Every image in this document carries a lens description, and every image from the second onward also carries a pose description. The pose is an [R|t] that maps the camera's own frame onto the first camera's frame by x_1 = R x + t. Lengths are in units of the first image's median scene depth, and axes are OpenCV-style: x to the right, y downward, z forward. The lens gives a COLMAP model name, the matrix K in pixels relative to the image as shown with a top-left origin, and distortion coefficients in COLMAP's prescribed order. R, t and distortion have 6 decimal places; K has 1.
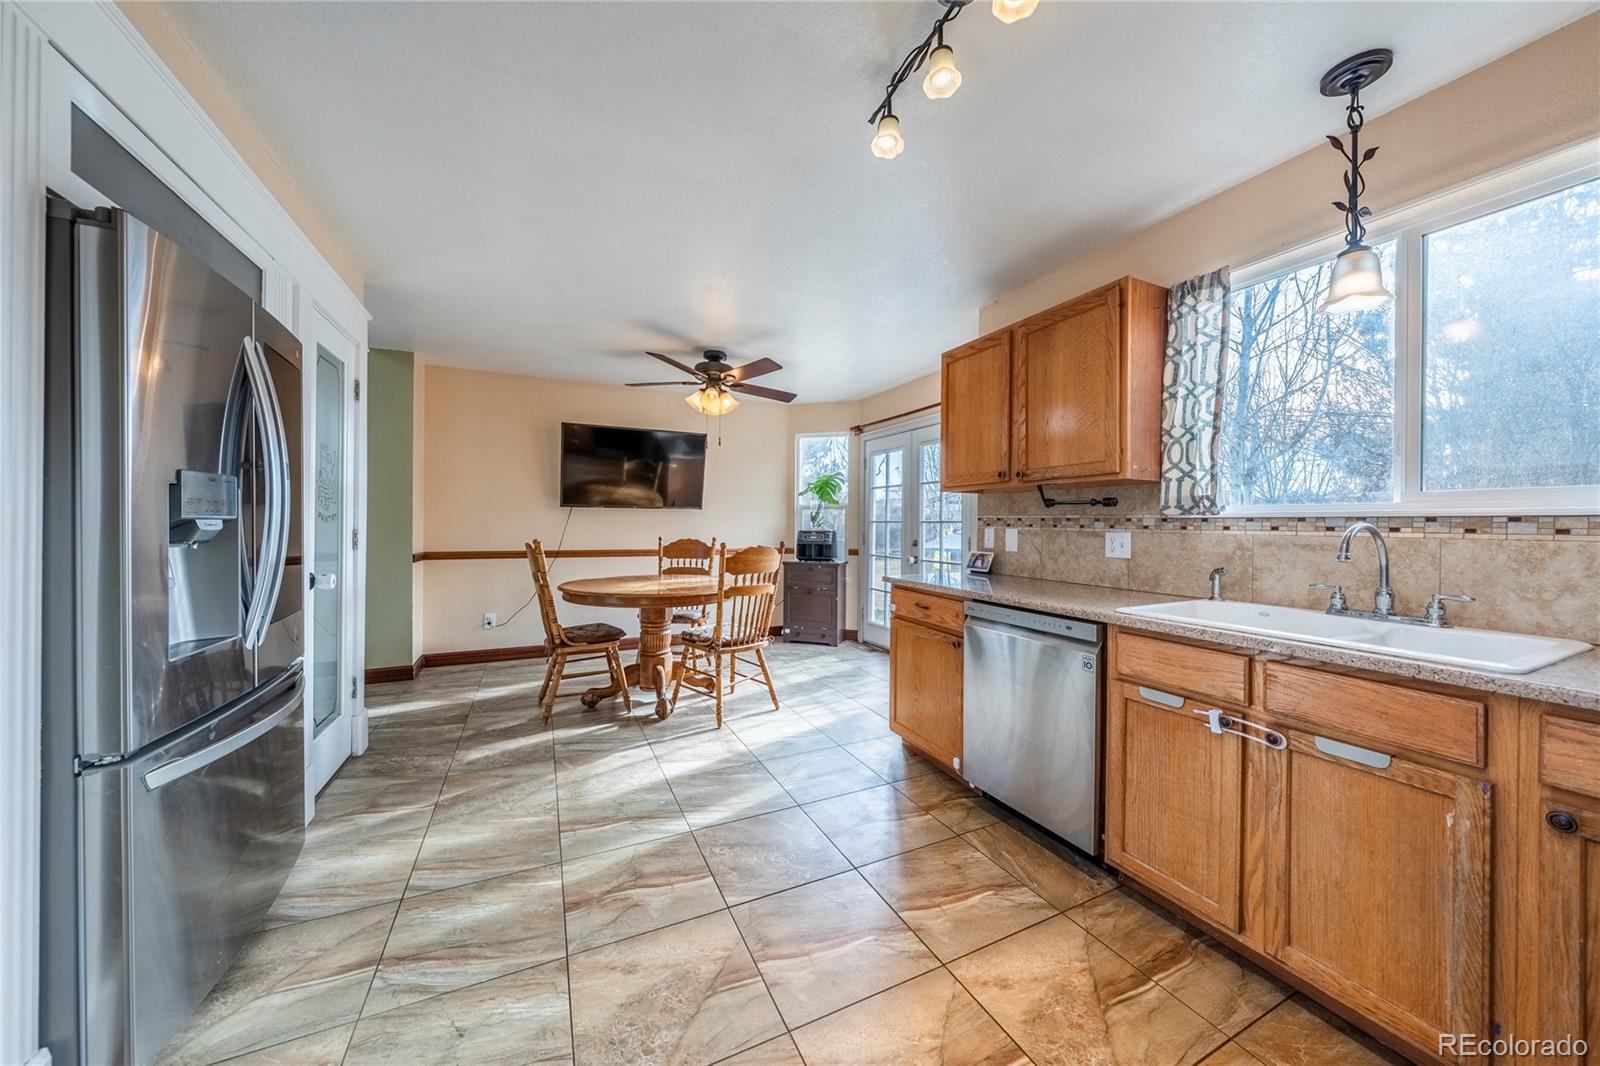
lens RADIAL K [[567.6, 0, 811.6], [0, 567.6, 522.7], [0, 0, 1]] dist [-0.001472, -0.000034]
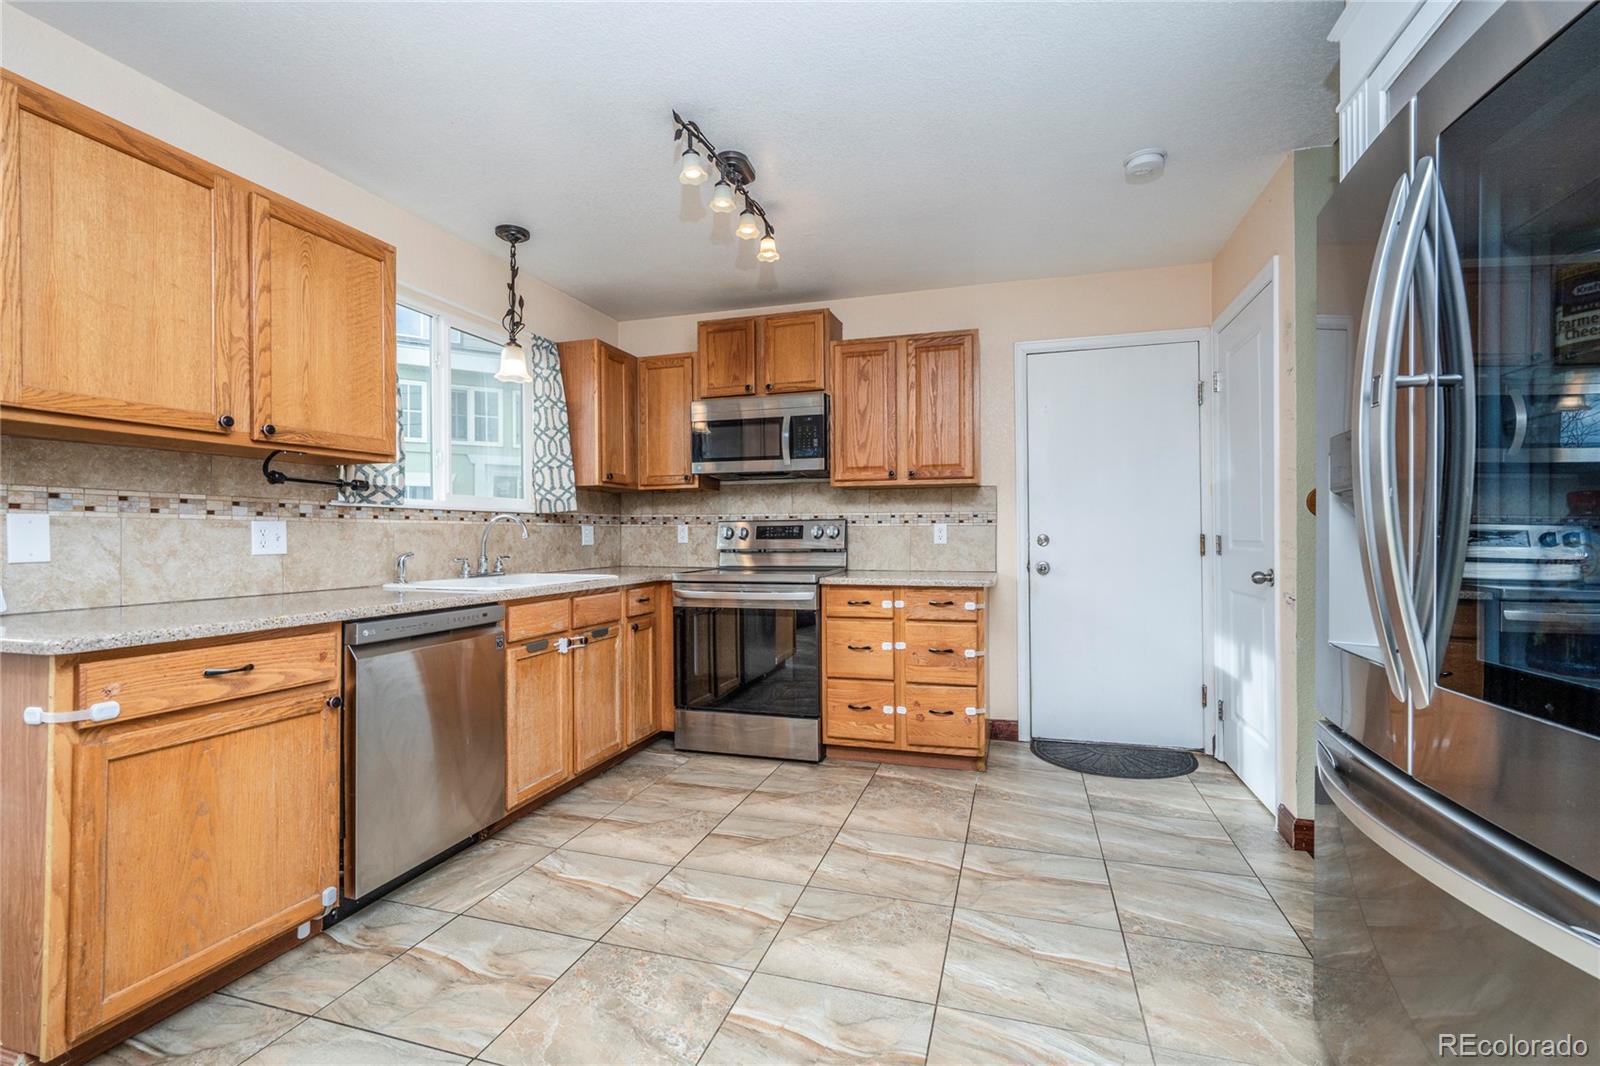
lens RADIAL K [[707.3, 0, 800.0], [0, 707.3, 533.0], [0, 0, 1]] dist [0.001105, 0.000196]
pose [[-0.731024, -0.003573, 0.682343, -0.610084], [-0.001731, 0.999993, 0.003383, 0.027415], [-0.682350, 0.001292, -0.731025, 1.163528]]
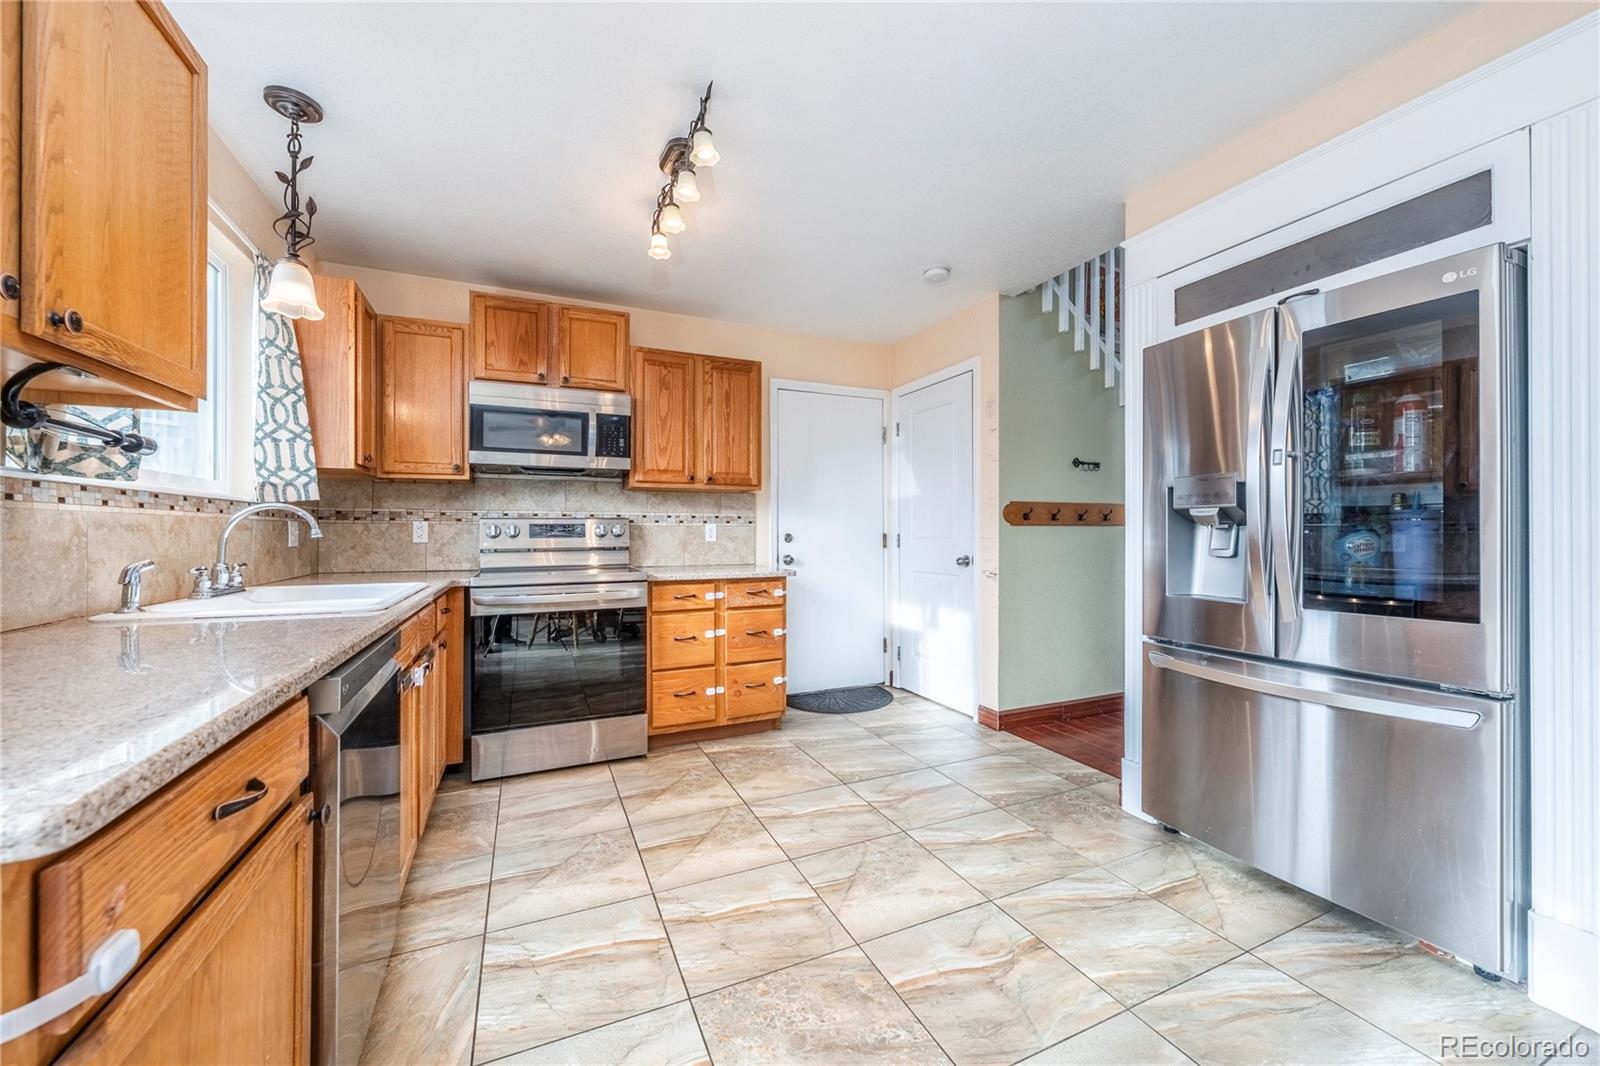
lens RADIAL K [[597.5, 0, 803.7], [0, 597.5, 529.9], [0, 0, 1]] dist [0.000252, 0.000055]
pose [[-0.999431, -0.005846, 0.033225, -0.062610], [-0.005990, 0.999973, -0.004232, 0.032159], [-0.033199, -0.004428, -0.999439, 1.313006]]
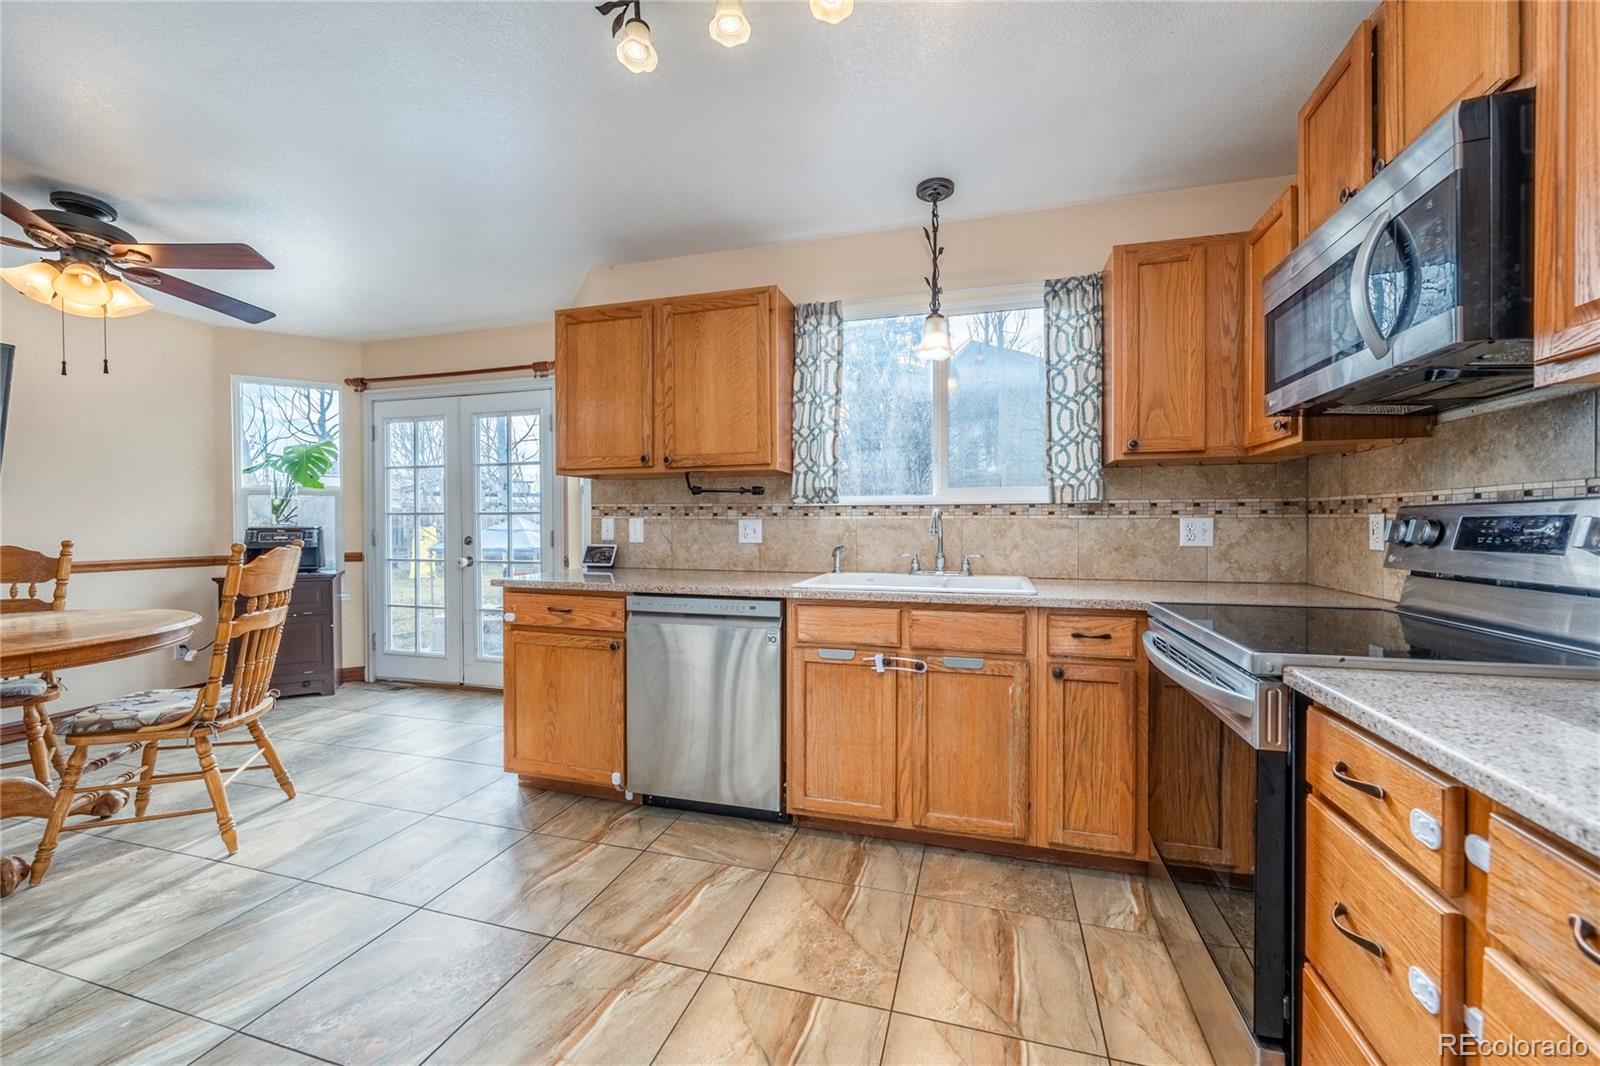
lens RADIAL K [[613.9, 0, 828.5], [0, 613.9, 531.6], [0, 0, 1]] dist [-0.000173, -0.000065]
pose [[0.659419, -0.018863, 0.751539, -0.233582], [0.005282, 0.999777, 0.020459, 0.016403], [-0.751757, -0.009521, 0.659371, 0.110341]]
